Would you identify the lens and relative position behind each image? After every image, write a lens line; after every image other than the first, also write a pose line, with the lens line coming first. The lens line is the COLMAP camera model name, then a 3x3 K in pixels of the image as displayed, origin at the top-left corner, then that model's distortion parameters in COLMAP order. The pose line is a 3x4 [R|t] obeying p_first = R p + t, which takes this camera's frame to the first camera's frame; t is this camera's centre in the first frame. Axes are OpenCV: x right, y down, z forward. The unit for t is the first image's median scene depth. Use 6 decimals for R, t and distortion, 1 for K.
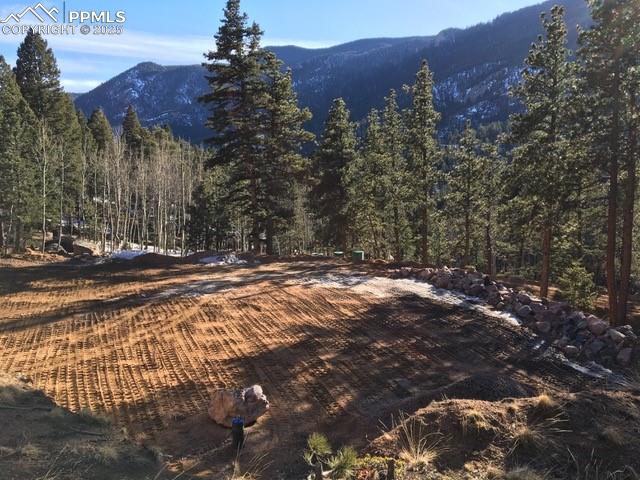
lens RADIAL K [[534.4, 0, 320.7], [0, 534.4, 237.6], [0, 0, 1]] dist [0.071169, -0.076198]
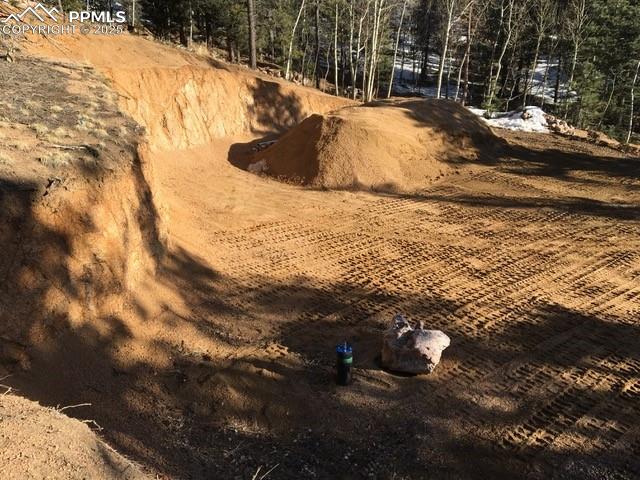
lens RADIAL K [[534.4, 0, 320.0], [0, 534.4, 241.9], [0, 0, 1]] dist [0.071169, -0.076198]
pose [[0.324172, 0.290781, -0.900200, 0.158508], [-0.117050, 0.956604, 0.266849, 0.004063], [0.938729, 0.018864, 0.344140, 0.255815]]
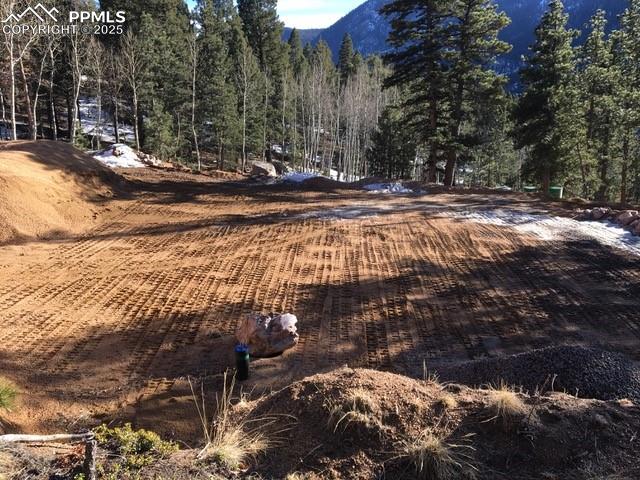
lens RADIAL K [[534.4, 0, 319.3], [0, 534.4, 242.3], [0, 0, 1]] dist [0.071169, -0.076198]
pose [[0.915043, 0.095960, -0.391774, 0.101646], [-0.045047, 0.989524, 0.137158, 0.015619], [0.400832, -0.107857, 0.909781, 0.098359]]
